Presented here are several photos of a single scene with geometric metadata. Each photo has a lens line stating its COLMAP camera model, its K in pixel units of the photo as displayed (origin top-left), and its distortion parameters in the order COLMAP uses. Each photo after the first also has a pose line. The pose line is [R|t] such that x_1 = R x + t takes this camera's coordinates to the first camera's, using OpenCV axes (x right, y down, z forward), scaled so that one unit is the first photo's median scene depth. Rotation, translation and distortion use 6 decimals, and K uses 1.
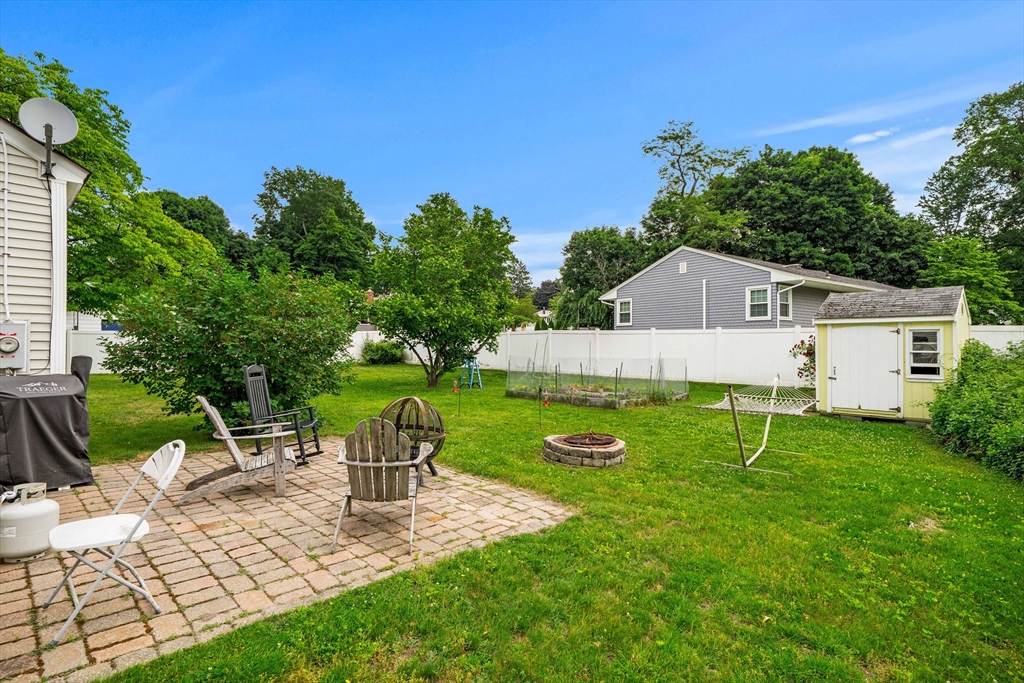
lens RADIAL K [[519.6, 0, 511.4], [0, 519.6, 340.4], [0, 0, 1]] dist [0.000538, 0.000016]
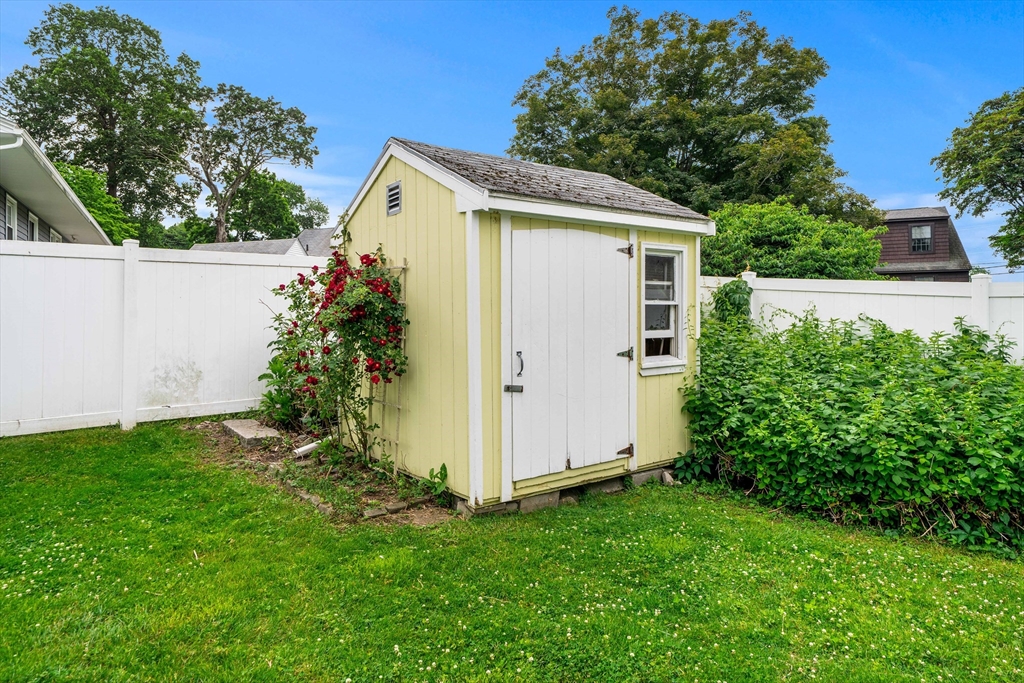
lens RADIAL K [[627.4, 0, 505.4], [0, 627.4, 312.1], [0, 0, 1]] dist [0.003861, 0.000664]
pose [[0.145896, 0.000692, 0.989300, 0.265835], [0.000083, 1.000000, -0.000712, 0.029305], [-0.989300, 0.000186, 0.145896, 1.029820]]
